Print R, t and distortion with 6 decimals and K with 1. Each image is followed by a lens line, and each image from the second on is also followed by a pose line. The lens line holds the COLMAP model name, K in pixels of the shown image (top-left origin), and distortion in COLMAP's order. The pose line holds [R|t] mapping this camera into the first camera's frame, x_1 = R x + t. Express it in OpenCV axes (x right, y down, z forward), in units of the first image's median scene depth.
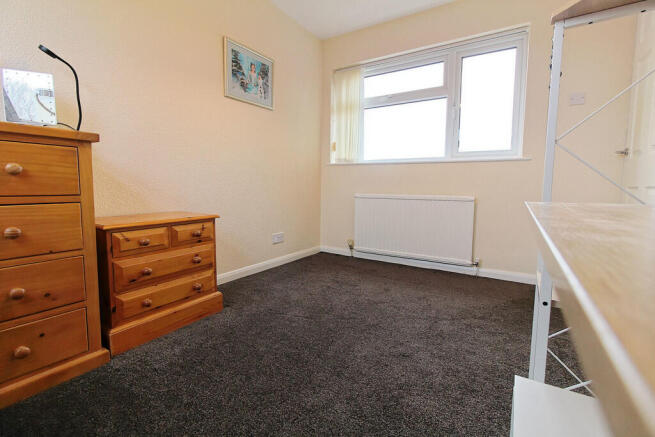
lens RADIAL K [[301.7, 0, 327.1], [0, 301.7, 209.4], [0, 0, 1]] dist [0.000231, -0.000017]
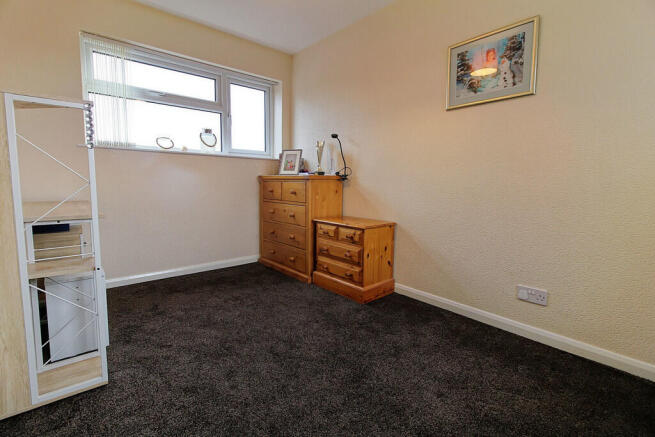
lens RADIAL K [[301.7, 0, 327.1], [0, 301.7, 209.4], [0, 0, 1]] dist [0.000231, -0.000017]
pose [[-0.273621, 0.074493, -0.958948, 0.681815], [-0.098612, 0.989570, 0.105010, -0.131990], [0.956769, 0.123297, -0.263422, 0.922803]]
